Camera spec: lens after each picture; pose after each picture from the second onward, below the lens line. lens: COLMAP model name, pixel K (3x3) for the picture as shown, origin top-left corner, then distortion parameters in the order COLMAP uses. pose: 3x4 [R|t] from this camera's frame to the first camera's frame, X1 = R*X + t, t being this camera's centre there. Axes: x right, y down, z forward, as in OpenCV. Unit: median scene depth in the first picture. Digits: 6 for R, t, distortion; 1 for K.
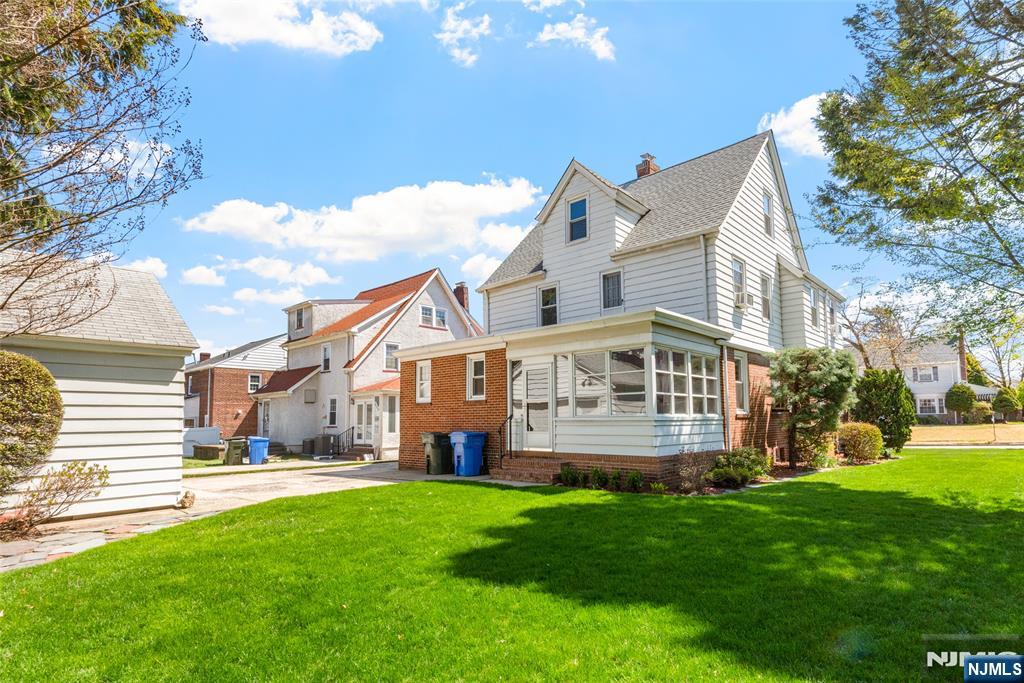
lens RADIAL K [[526.4, 0, 512.0], [0, 526.4, 341.5], [0, 0, 1]] dist [0.025569, -0.000552]
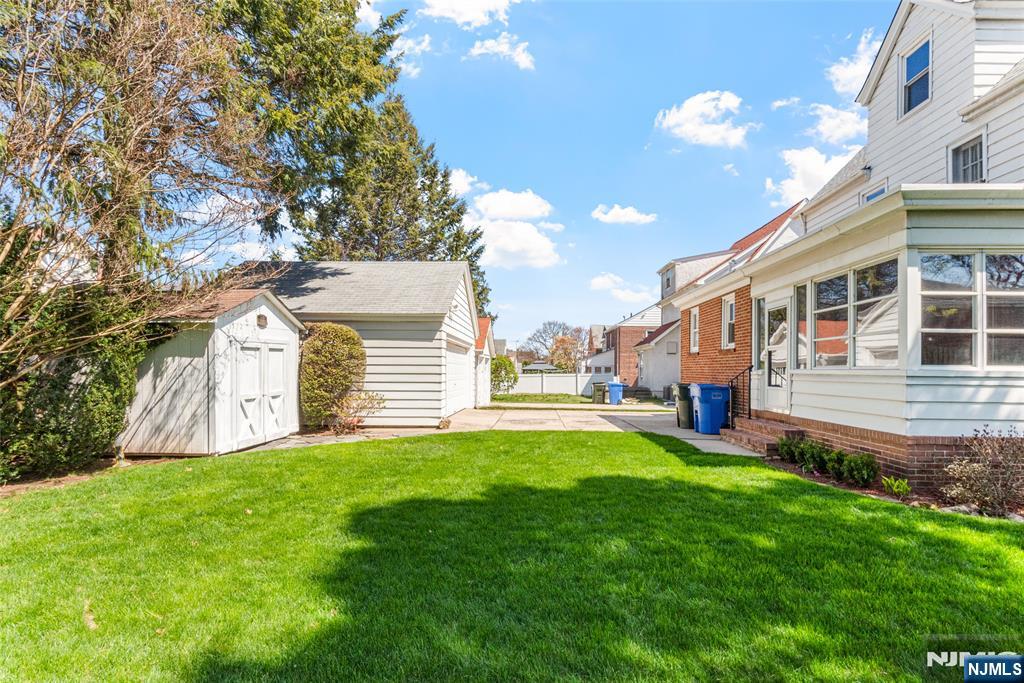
lens RADIAL K [[468.5, 0, 513.7], [0, 468.5, 335.3], [0, 0, 1]] dist [0.037338, -0.020978]
pose [[0.649666, -0.041510, -0.759086, 0.364398], [0.098224, 0.994722, 0.029670, 0.040714], [0.753848, -0.093836, 0.650314, 0.293660]]
